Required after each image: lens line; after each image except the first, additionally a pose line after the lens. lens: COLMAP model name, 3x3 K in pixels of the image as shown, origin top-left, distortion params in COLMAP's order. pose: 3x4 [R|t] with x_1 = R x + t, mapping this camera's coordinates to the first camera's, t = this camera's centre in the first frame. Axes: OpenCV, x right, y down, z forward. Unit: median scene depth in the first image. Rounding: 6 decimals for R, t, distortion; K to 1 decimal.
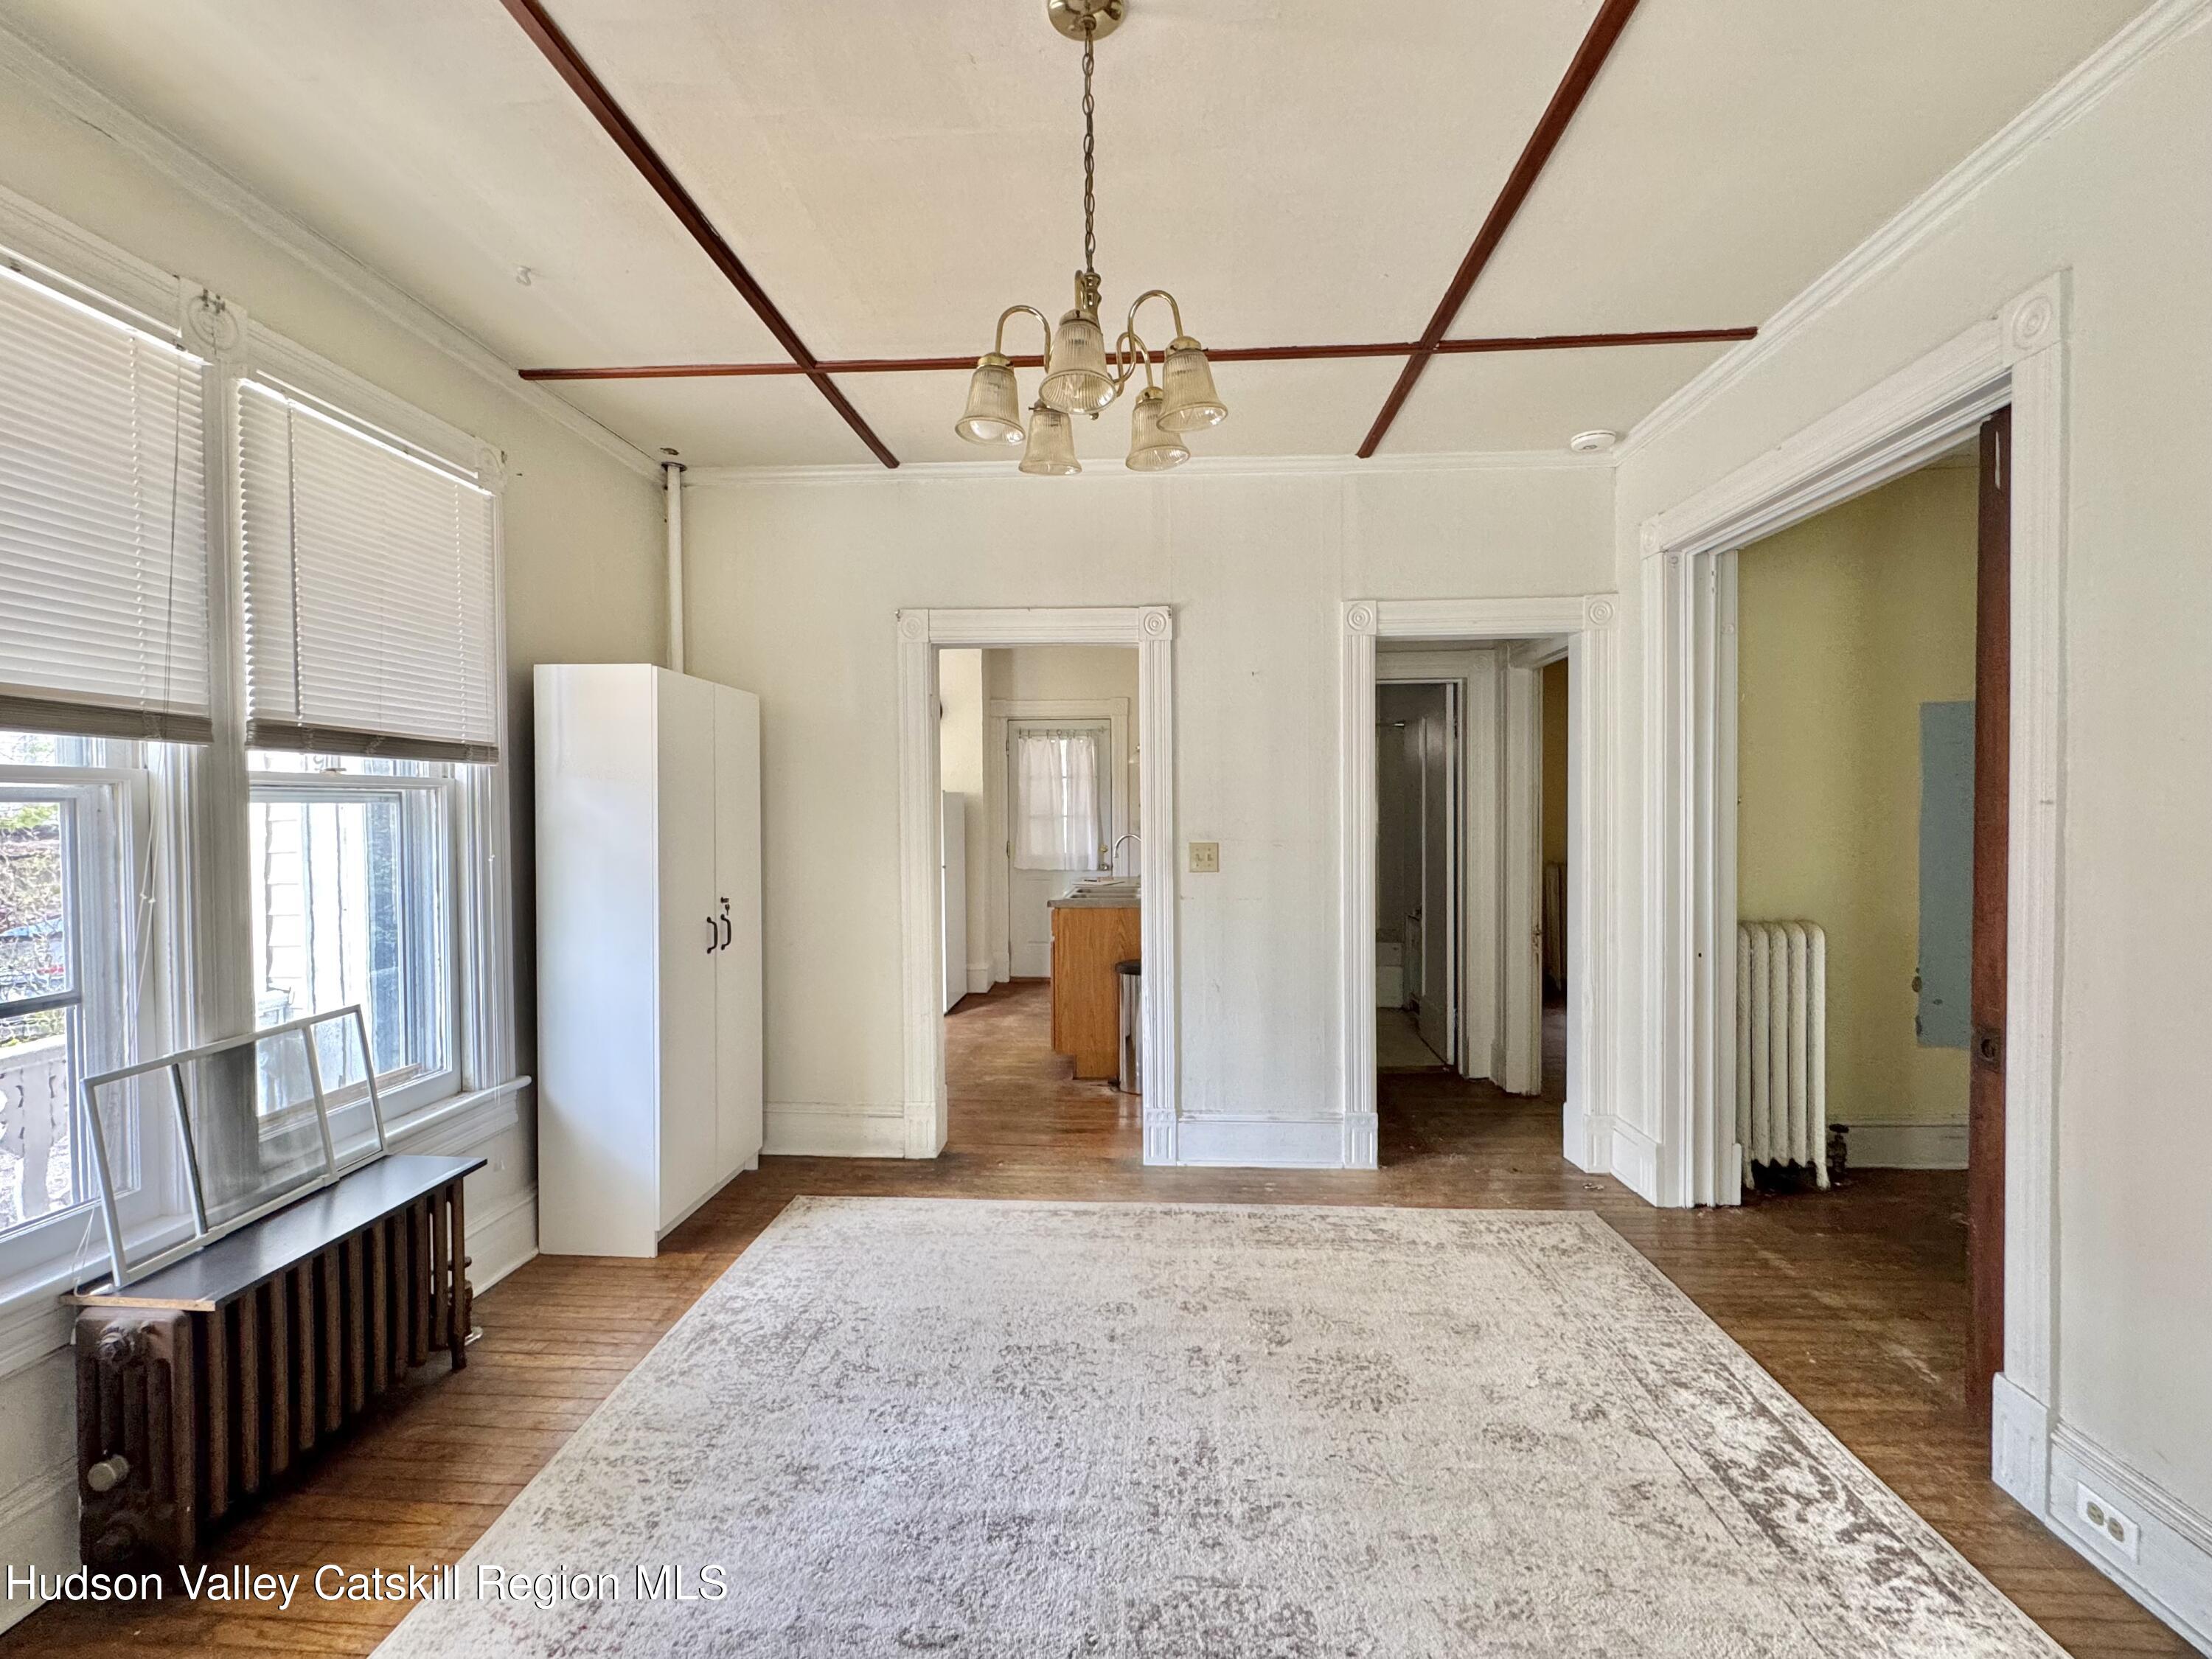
lens RADIAL K [[994.3, 0, 1107.8], [0, 994.3, 824.1], [0, 0, 1]] dist [-0.001648, 0.000077]
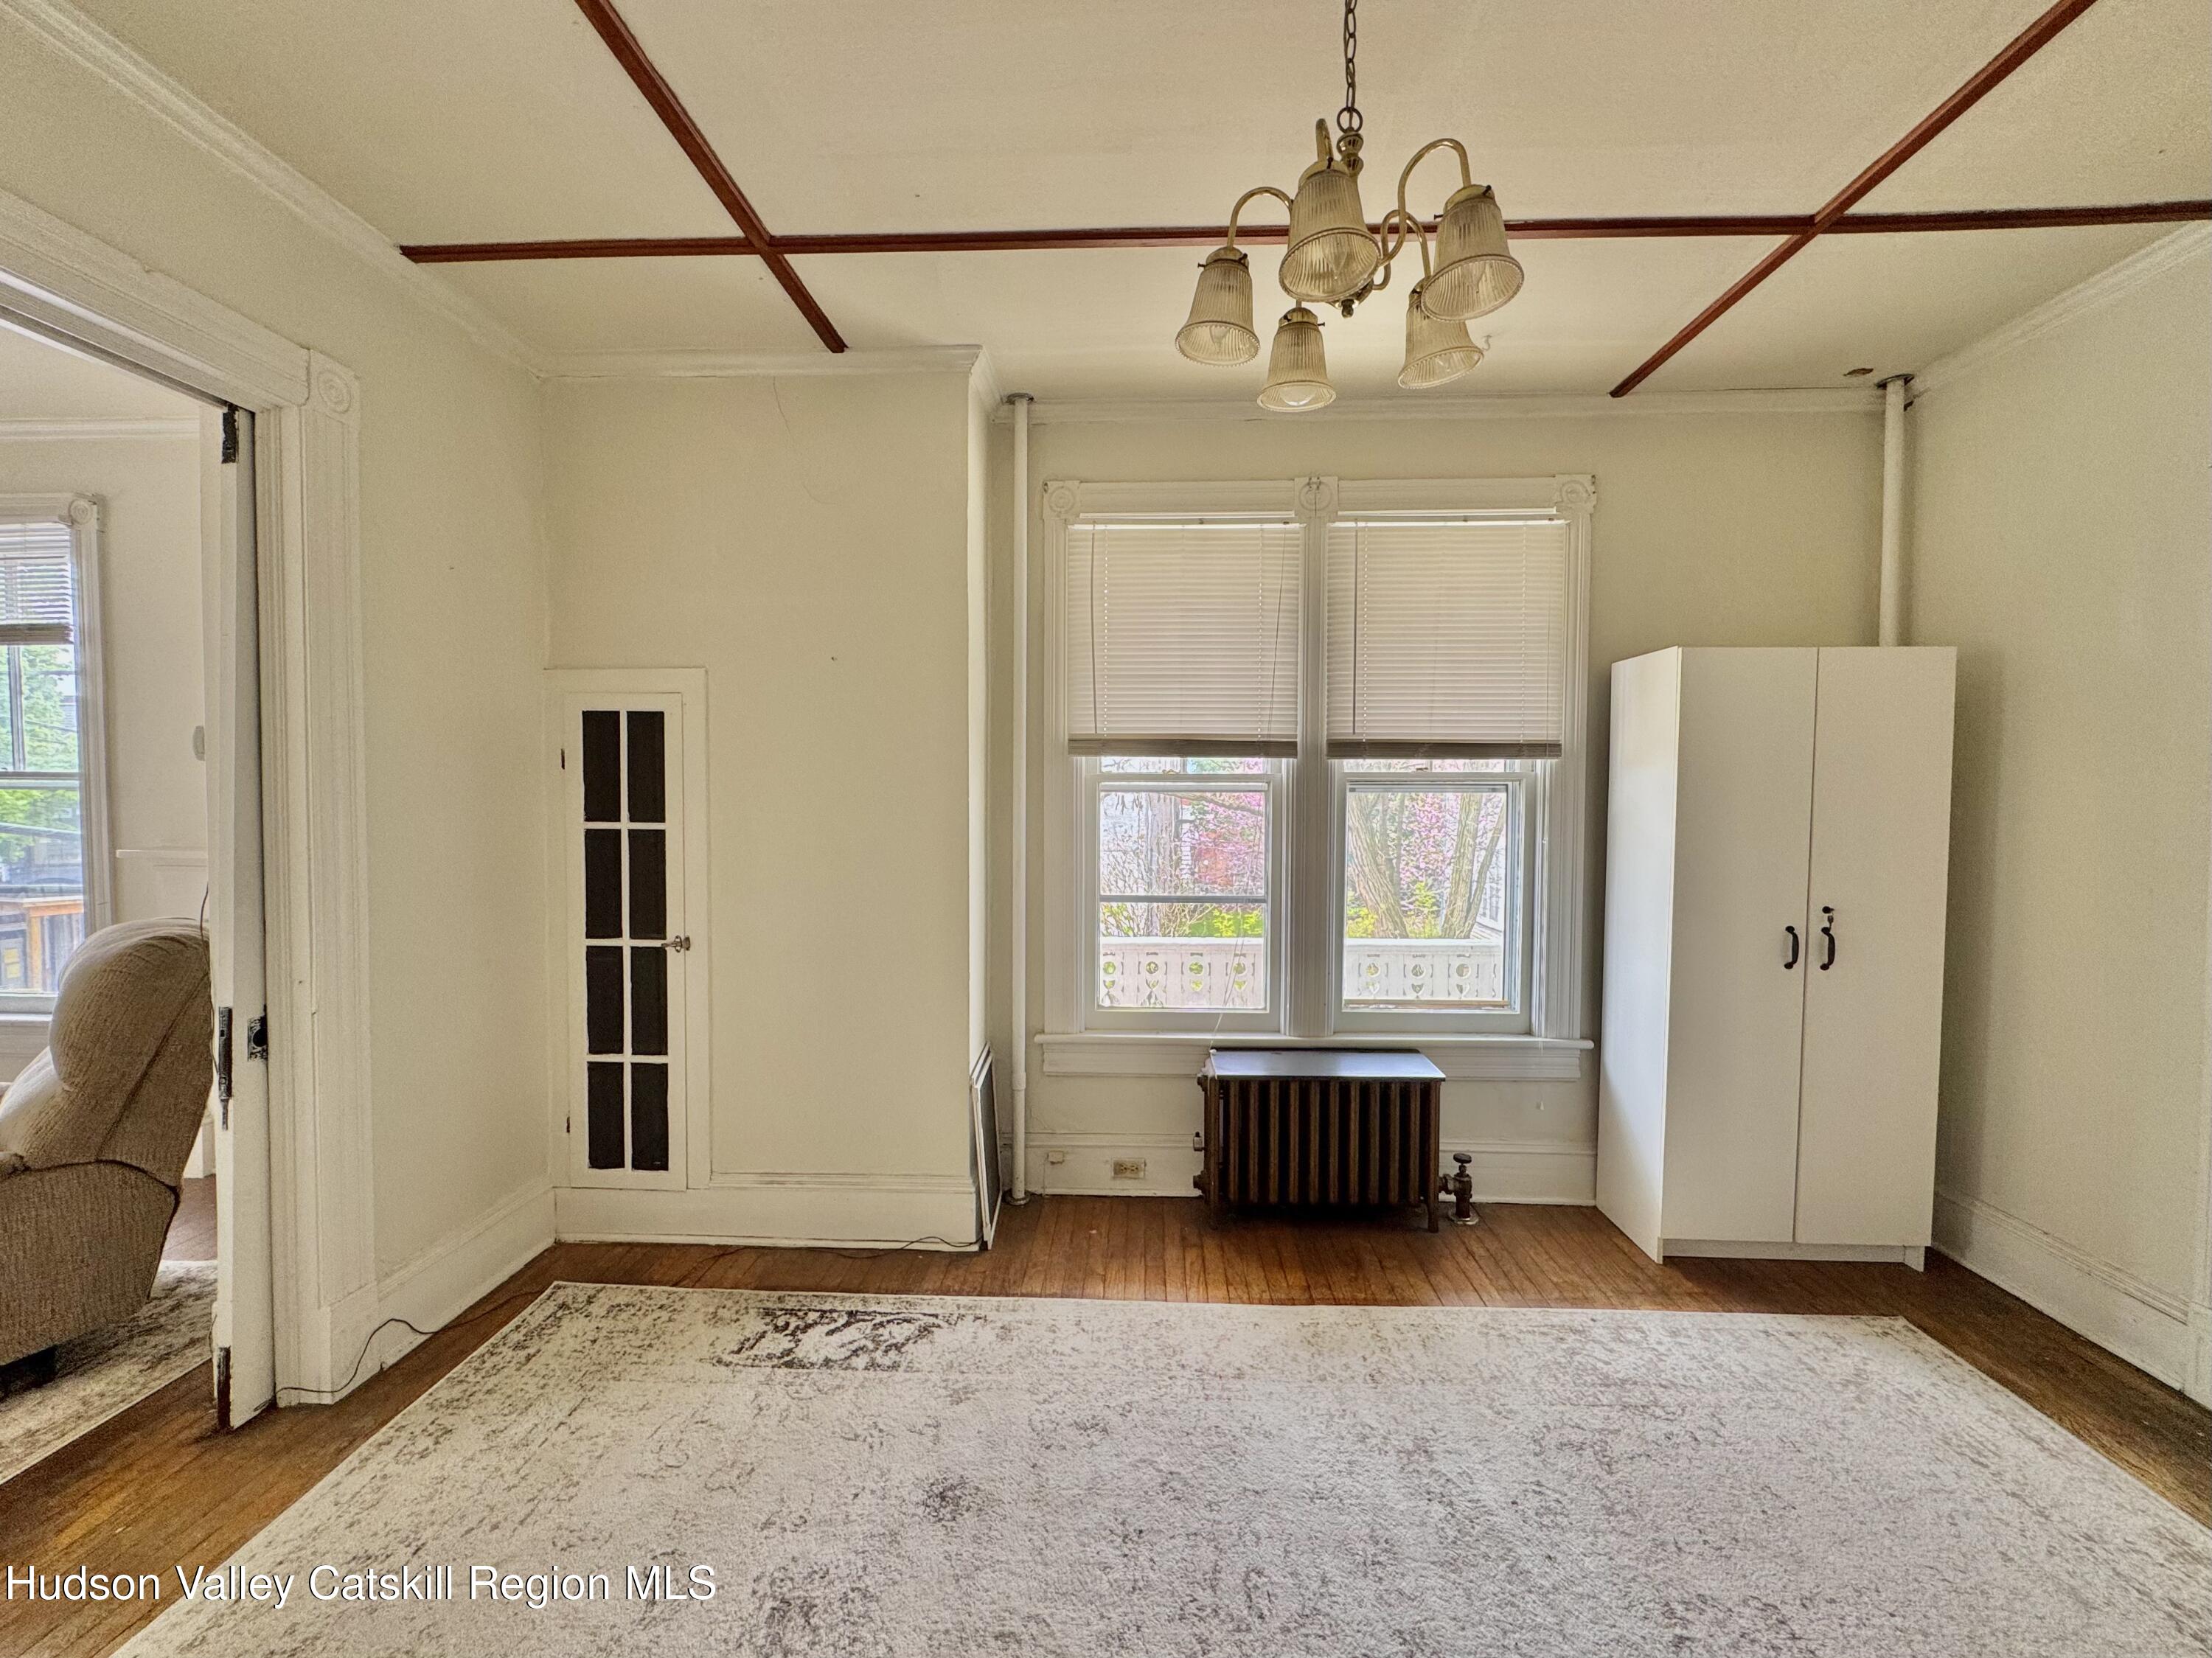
lens RADIAL K [[906.8, 0, 1105.5], [0, 906.8, 831.3], [0, 0, 1]] dist [-0.003159, 0.000019]
pose [[0.012005, 0.043075, -0.999000, 0.444644], [-0.021067, 0.998861, 0.042816, -0.011899], [0.999706, 0.020532, 0.012899, 0.492075]]
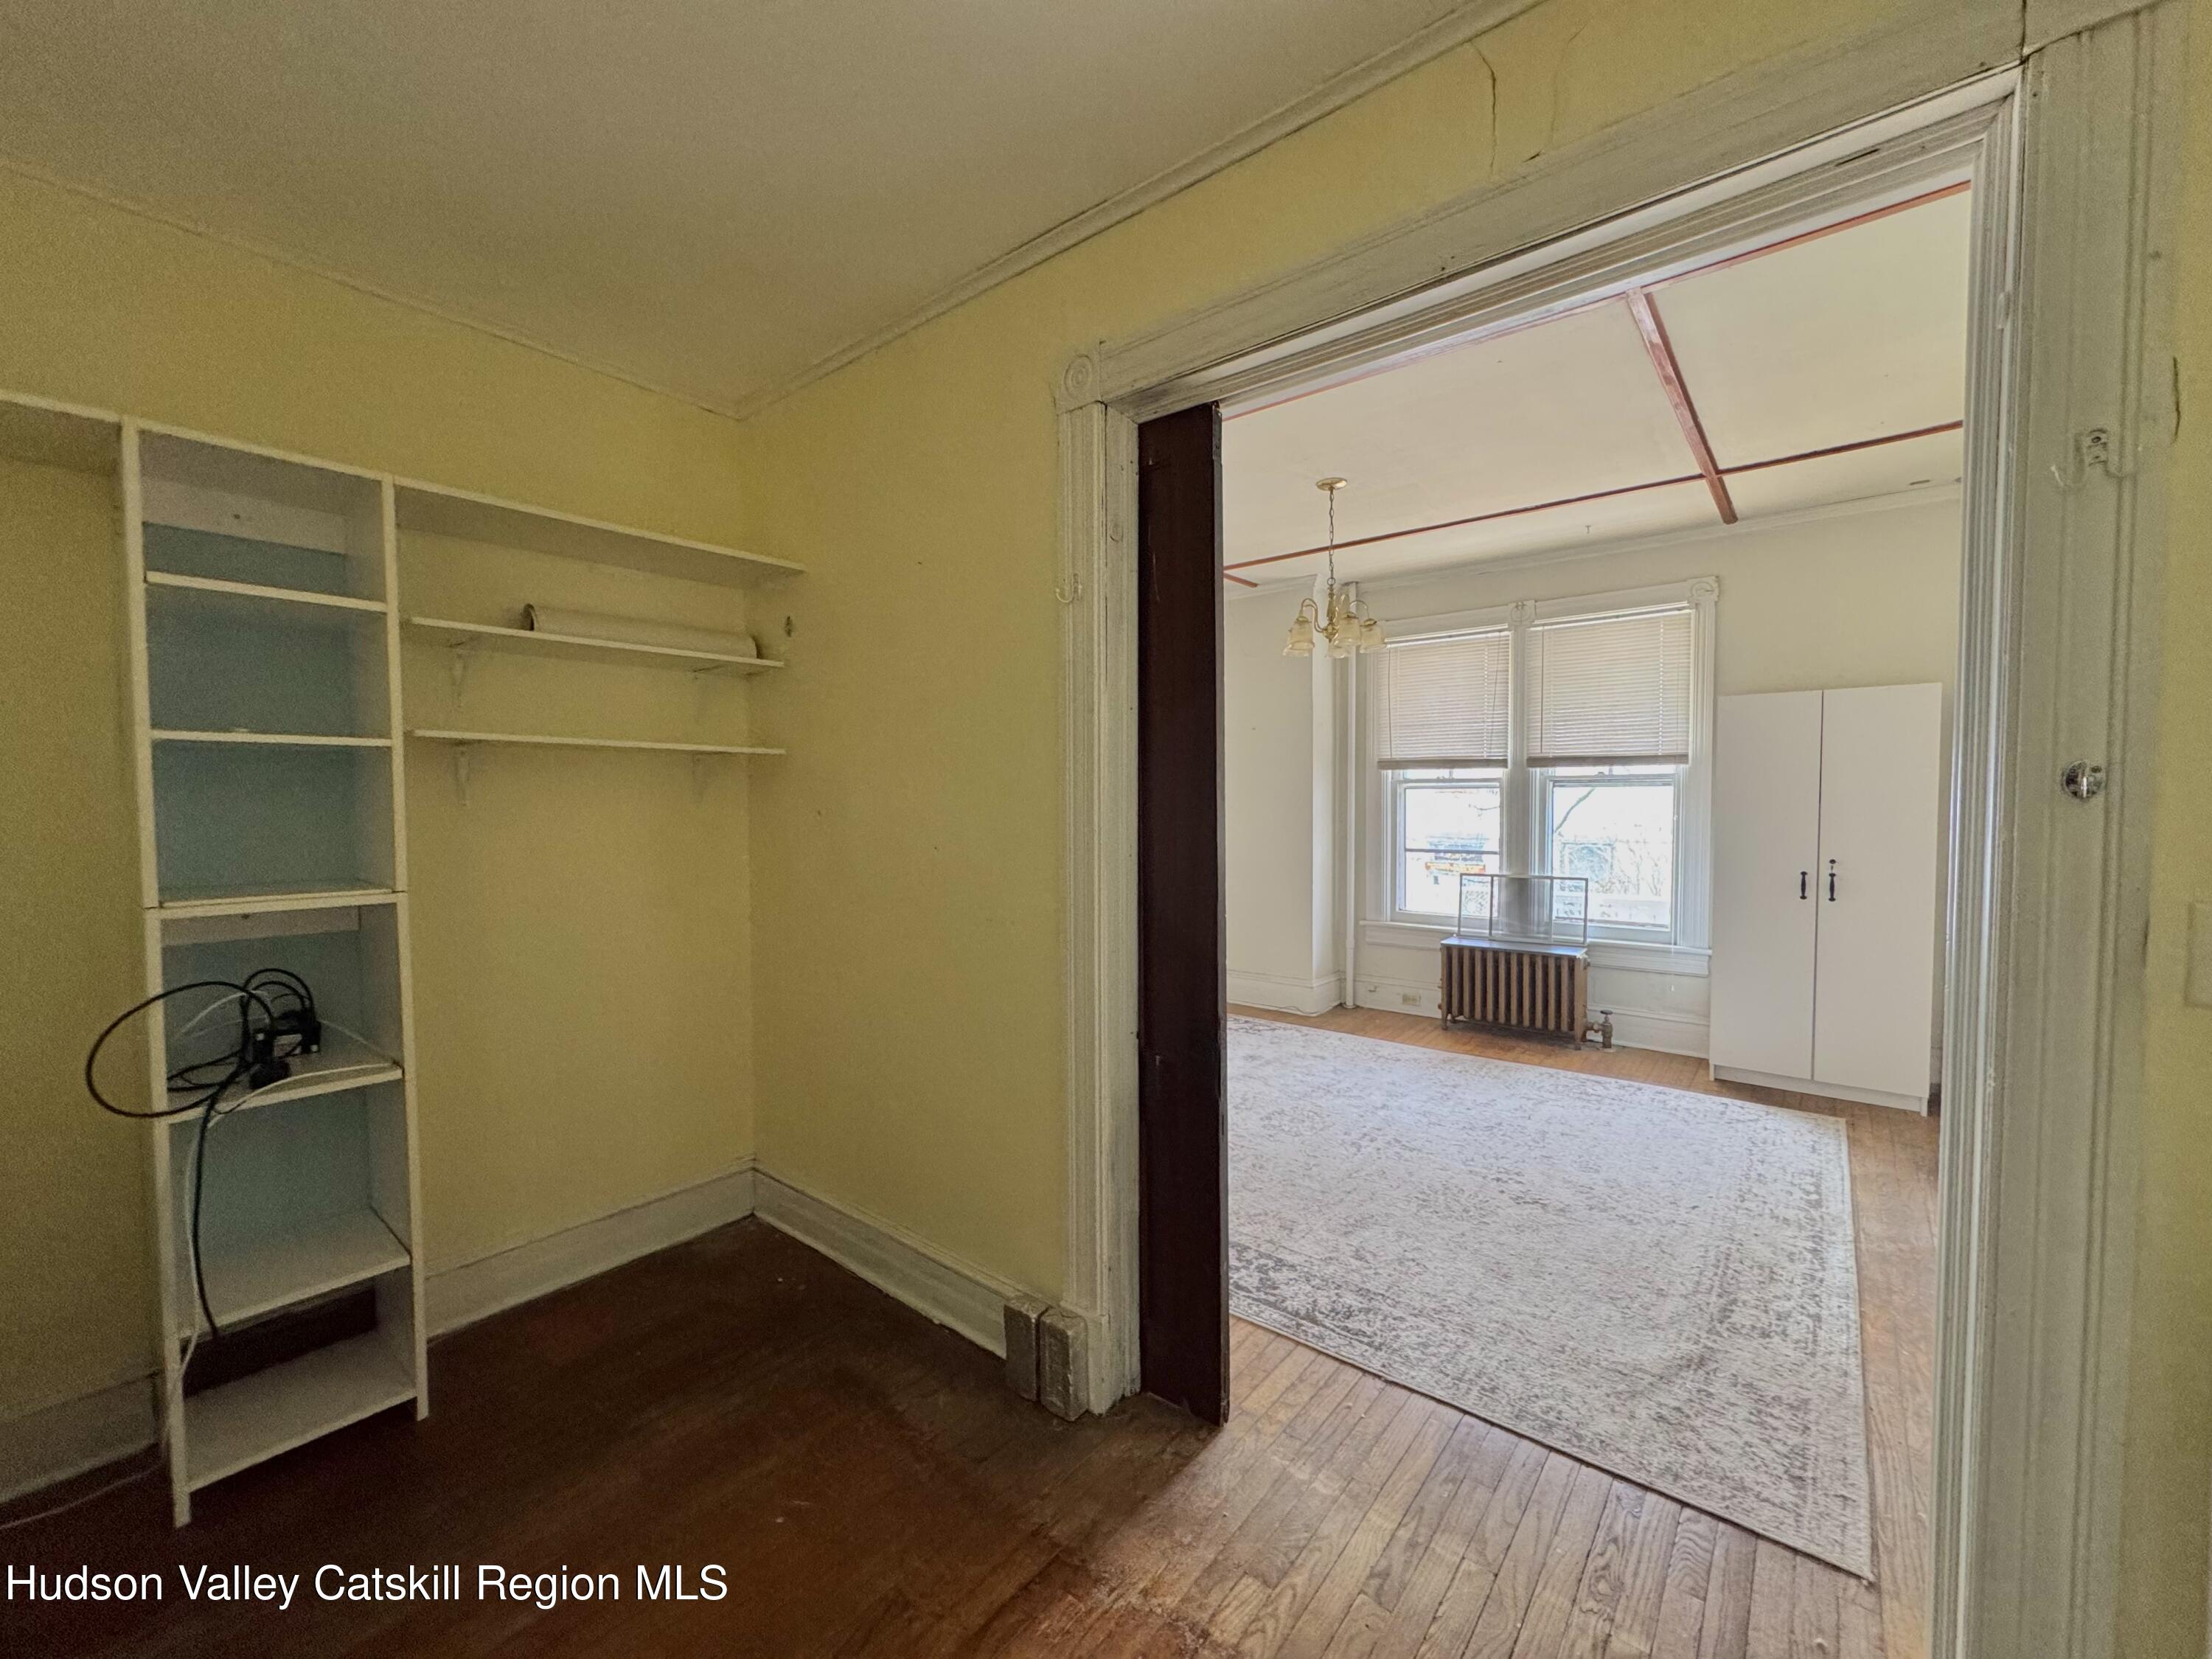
lens RADIAL K [[880.6, 0, 1105.7], [0, 880.6, 830.8], [0, 0, 1]] dist [-0.002486, 0.000749]
pose [[-0.586759, 0.046380, -0.808432, 1.324060], [-0.000879, 0.998321, 0.057913, -0.034298], [0.809761, 0.034692, -0.585734, 1.143149]]
